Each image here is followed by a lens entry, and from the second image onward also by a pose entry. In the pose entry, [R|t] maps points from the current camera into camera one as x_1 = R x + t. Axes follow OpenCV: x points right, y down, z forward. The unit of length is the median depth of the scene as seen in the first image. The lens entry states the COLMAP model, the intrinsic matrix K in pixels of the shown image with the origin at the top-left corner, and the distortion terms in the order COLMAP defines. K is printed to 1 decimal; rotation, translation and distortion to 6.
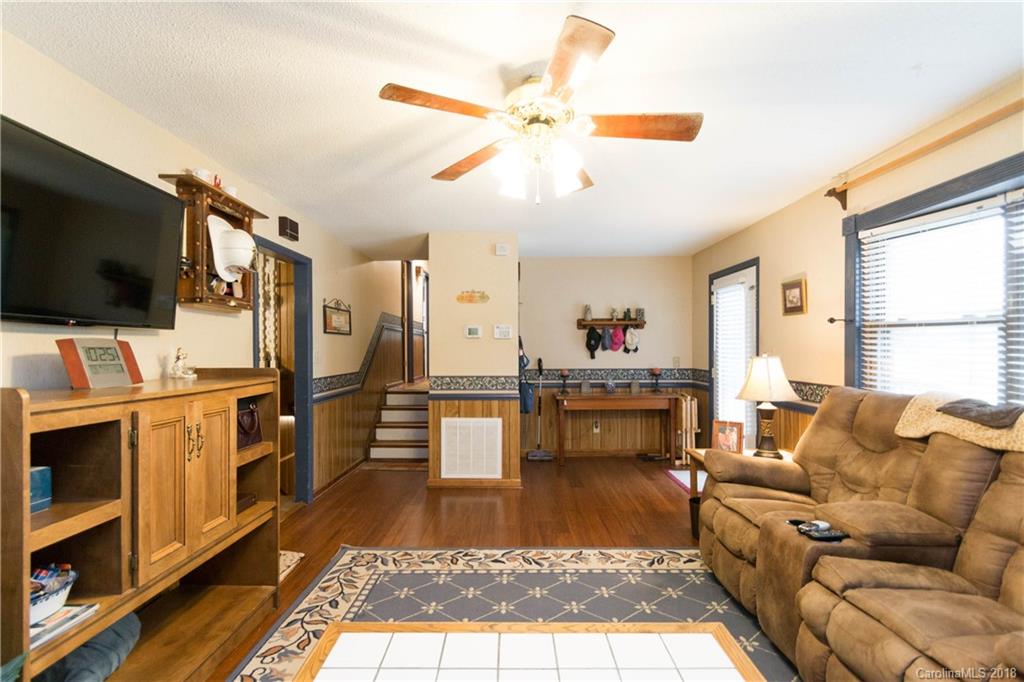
lens RADIAL K [[475.3, 0, 511.2], [0, 475.3, 345.0], [0, 0, 1]] dist [0.001963, -0.000801]
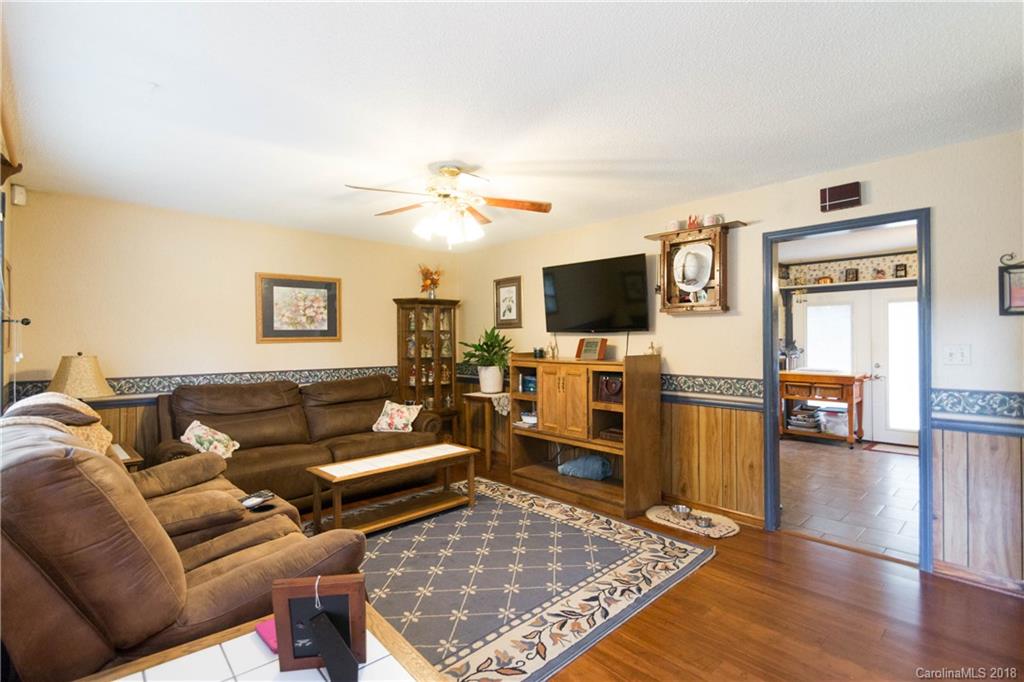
lens RADIAL K [[475.3, 0, 510.9], [0, 475.3, 340.9], [0, 0, 1]] dist [0.001963, -0.000801]
pose [[-0.712689, 0.006716, -0.701448, 0.693941], [0.010775, 0.999941, -0.001374, -0.005424], [0.701398, -0.008537, -0.712719, 1.567149]]
